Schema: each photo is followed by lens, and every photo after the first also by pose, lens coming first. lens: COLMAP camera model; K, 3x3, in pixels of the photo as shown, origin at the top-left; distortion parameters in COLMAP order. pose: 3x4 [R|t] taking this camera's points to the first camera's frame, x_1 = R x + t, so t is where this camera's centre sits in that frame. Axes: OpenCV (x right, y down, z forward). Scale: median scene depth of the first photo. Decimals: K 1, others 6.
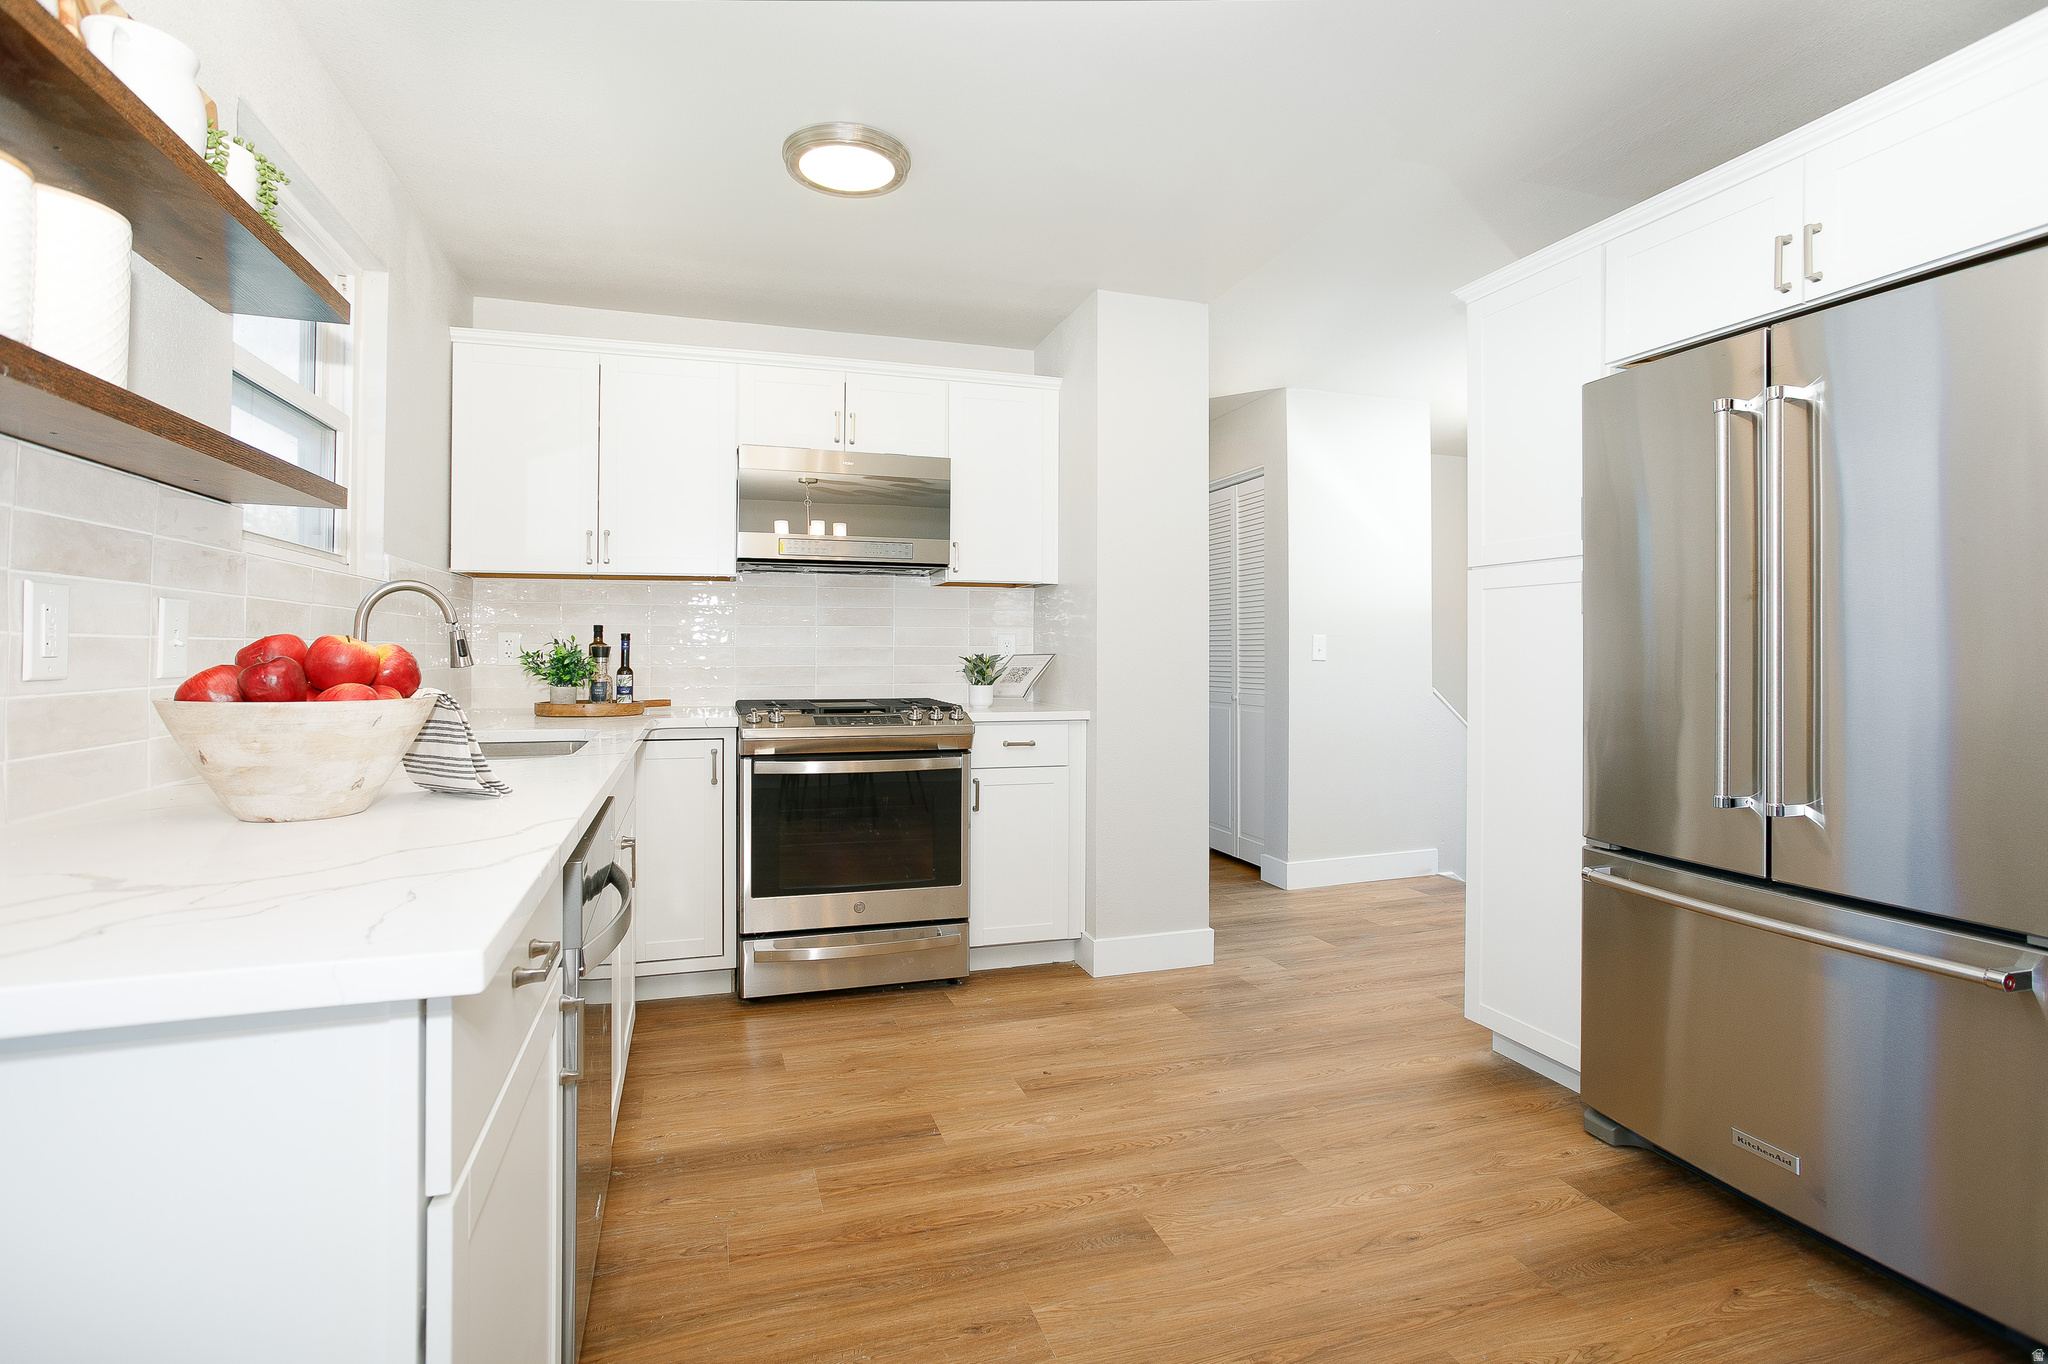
lens RADIAL K [[1016.5, 0, 1026.4], [0, 1016.5, 646.1], [0, 0, 1]] dist [-0.048170, 0.023344]
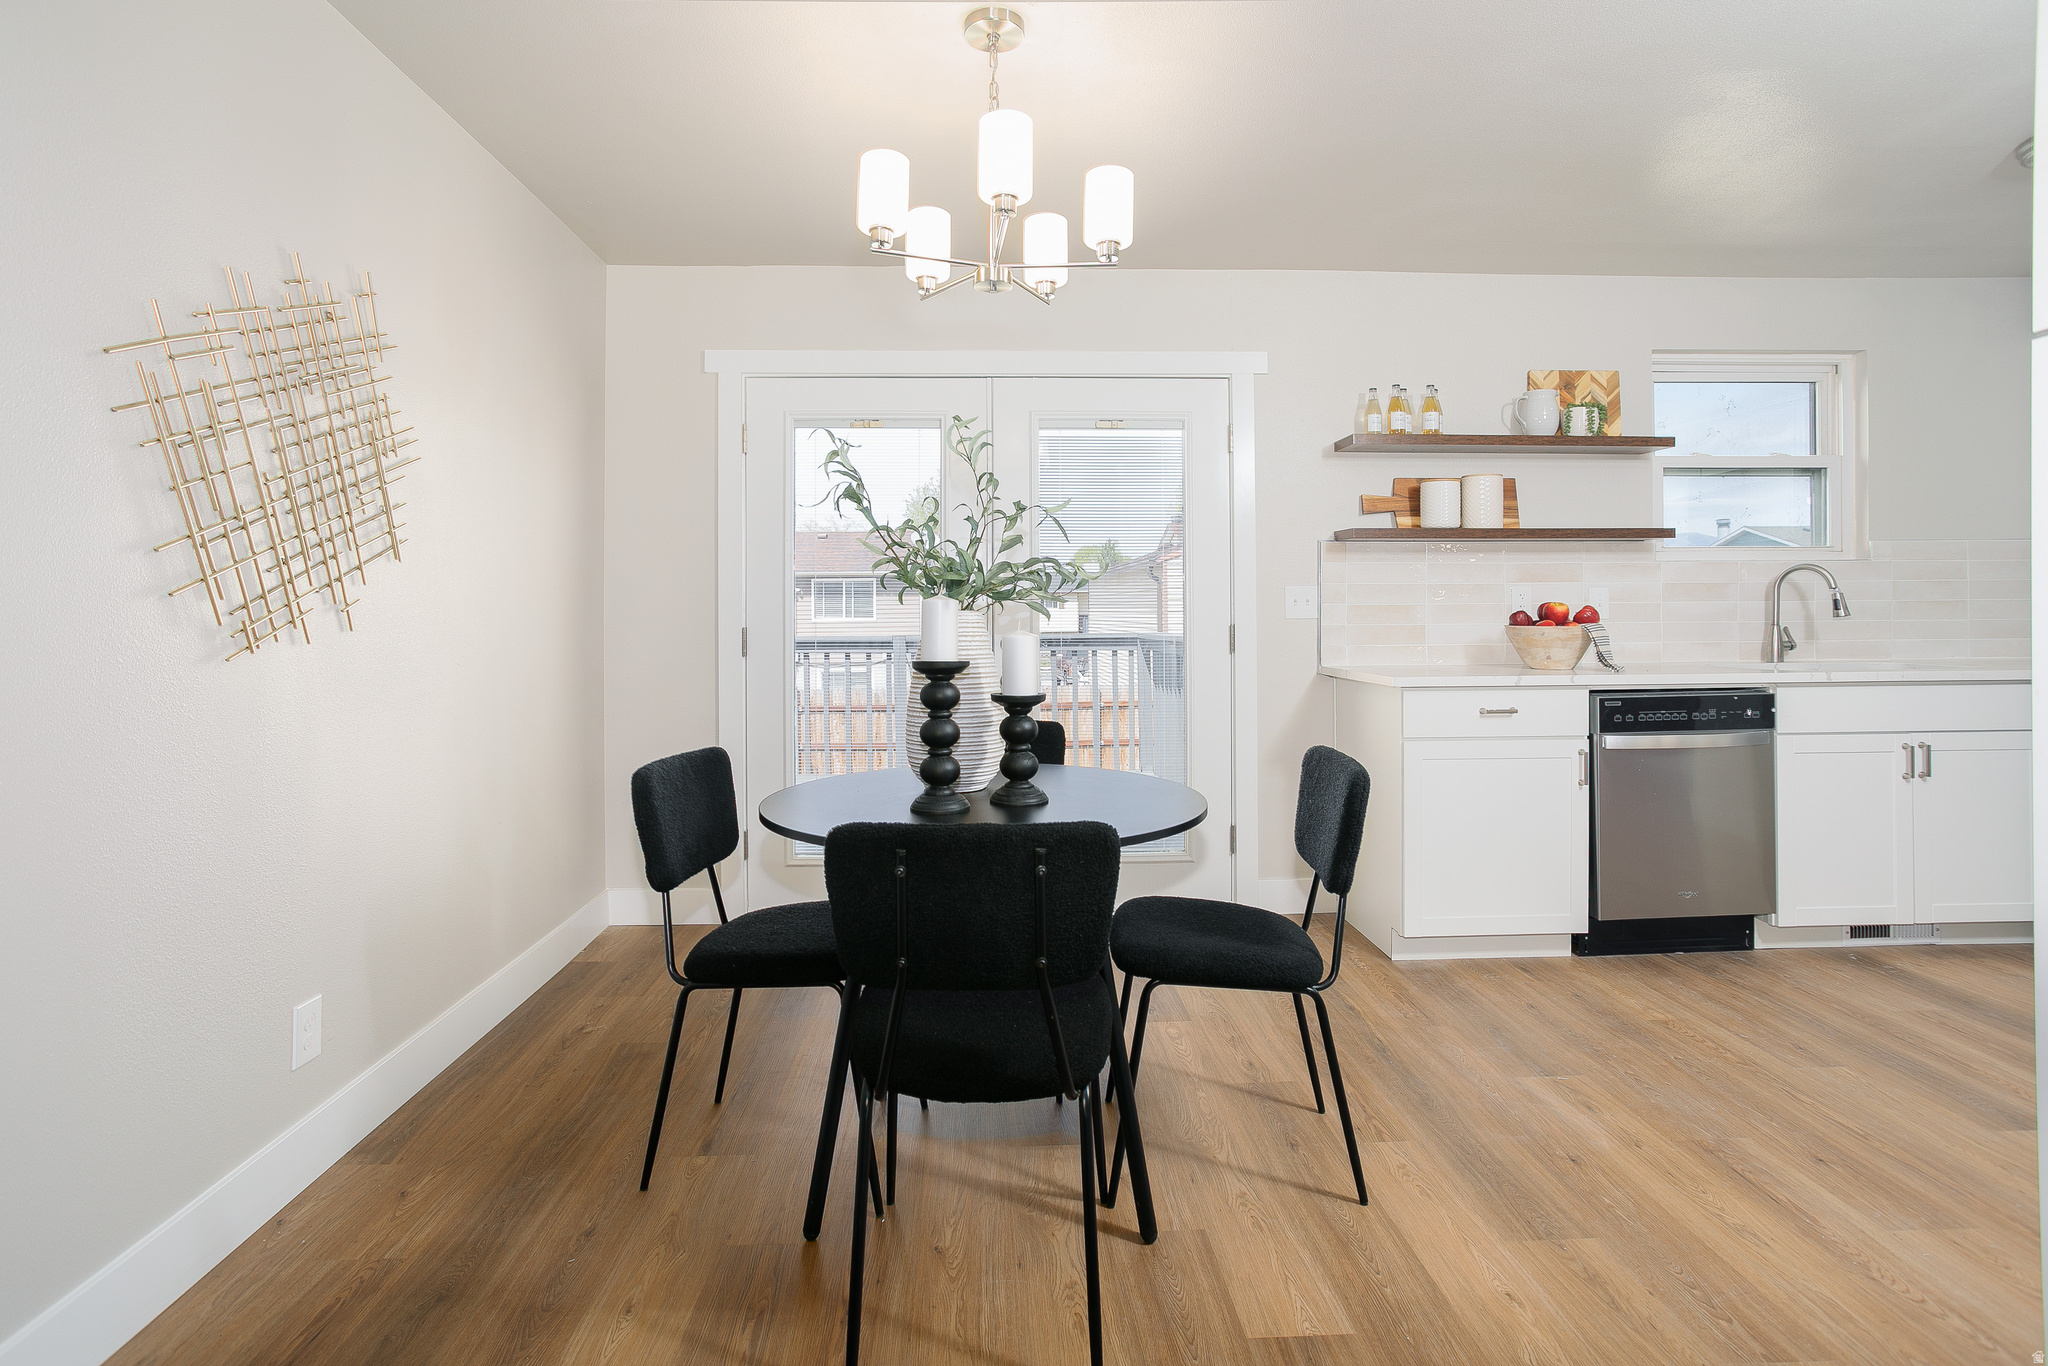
lens RADIAL K [[961.3, 0, 1016.6], [0, 961.3, 615.8], [0, 0, 1]] dist [-0.000731, 0.000902]
pose [[-0.267976, 0.010304, -0.963371, 1.429198], [0.005553, 0.999943, 0.009151, -0.003851], [0.963410, -0.002897, -0.268018, 0.196588]]
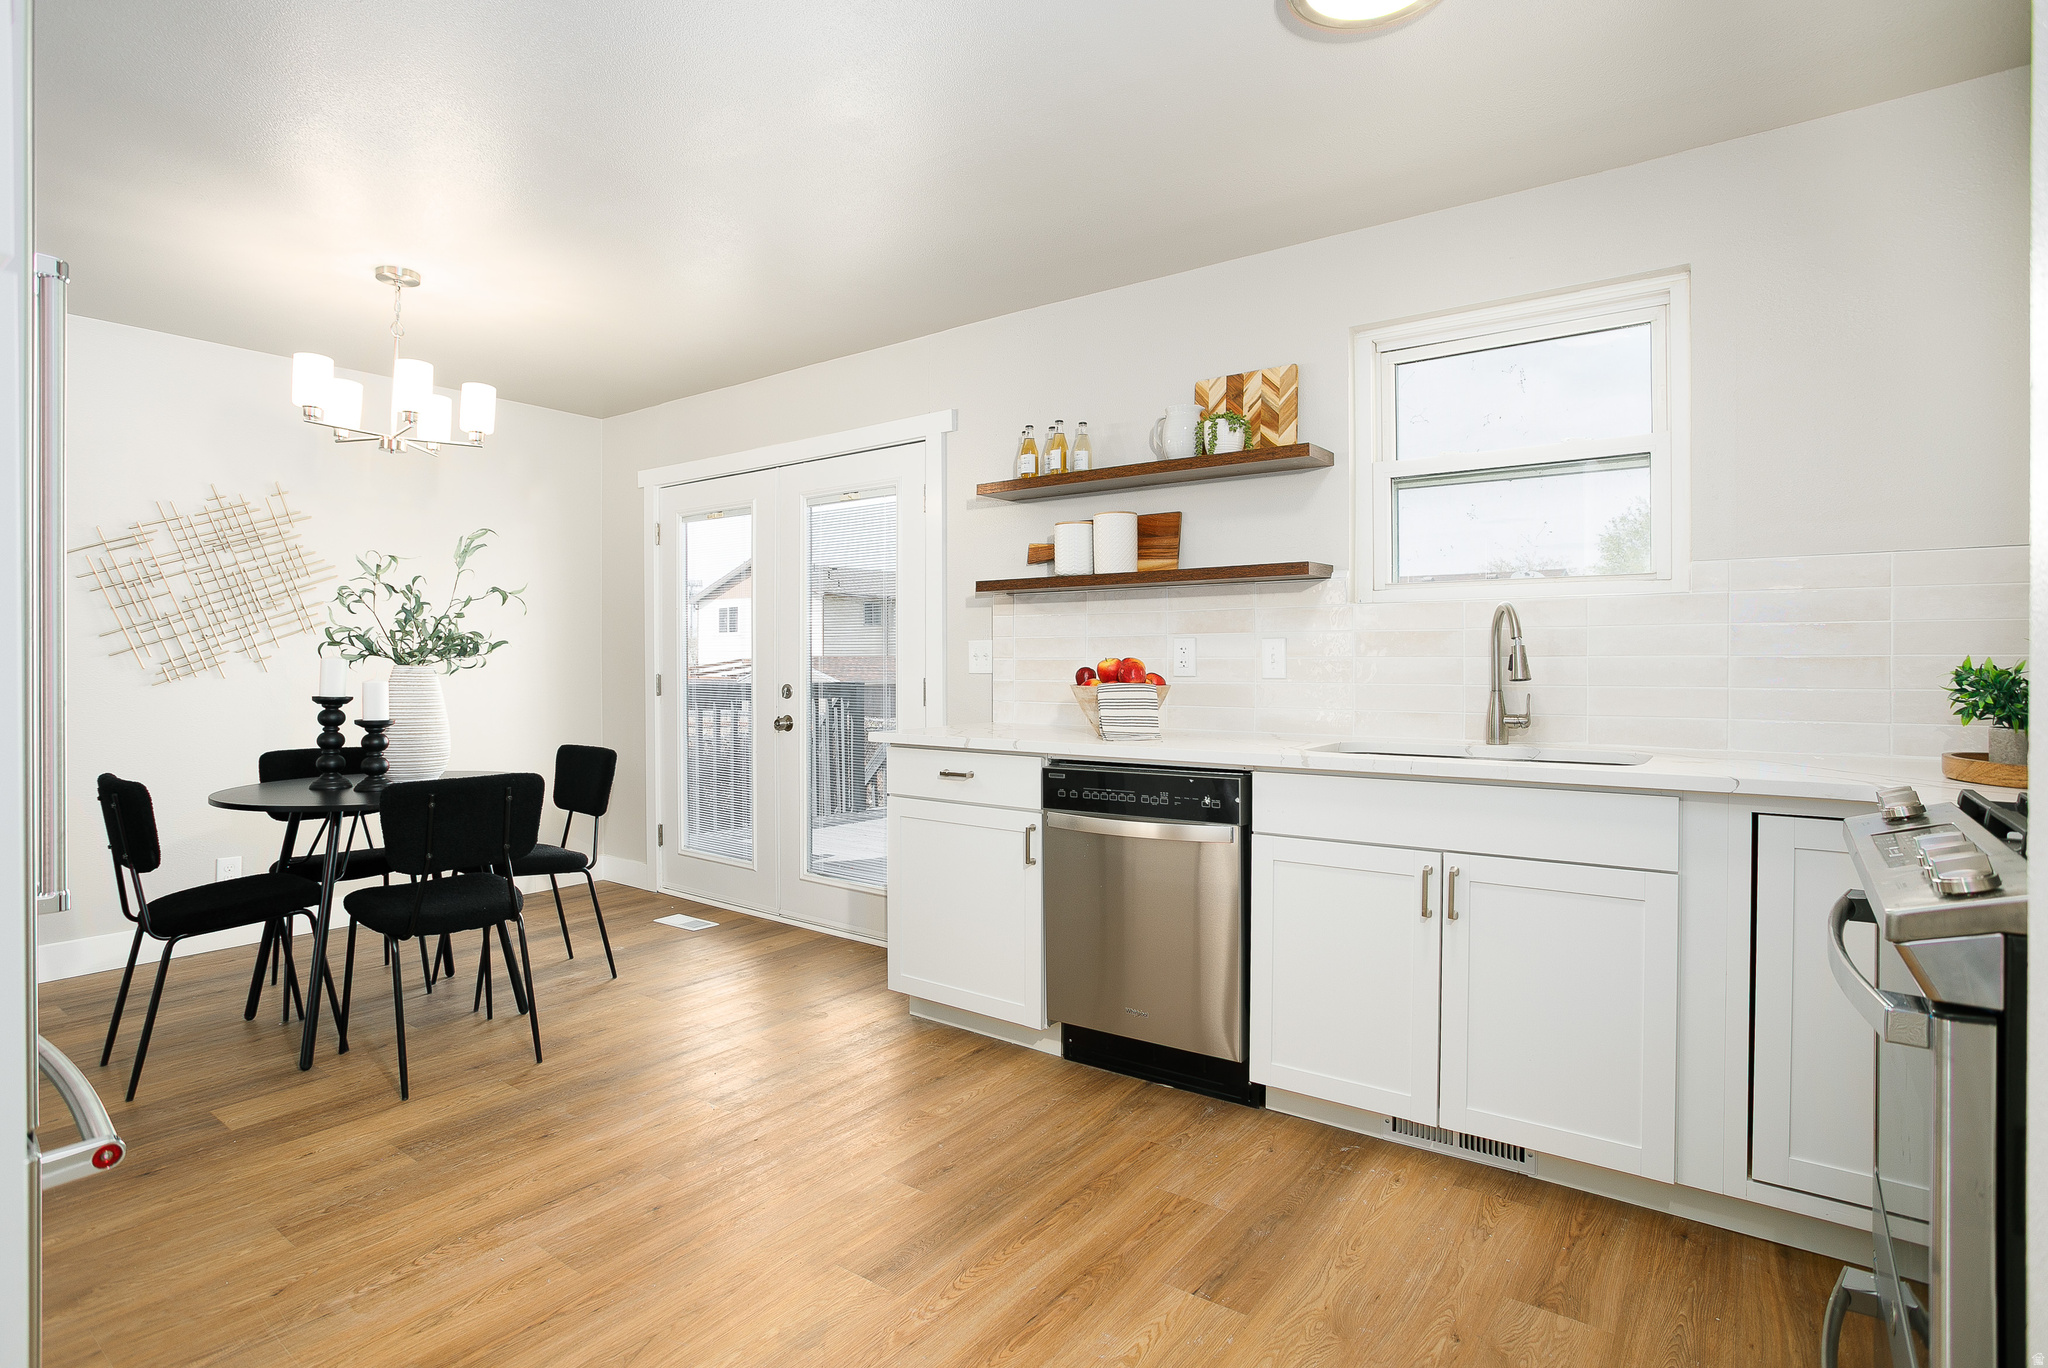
lens RADIAL K [[1016.5, 0, 1026.4], [0, 1016.5, 648.1], [0, 0, 1]] dist [-0.048170, 0.023344]
pose [[-0.810402, -0.003946, -0.585862, 0.554329], [0.002582, 0.999944, -0.010307, -0.006549], [0.585869, -0.009866, -0.810346, 1.824445]]
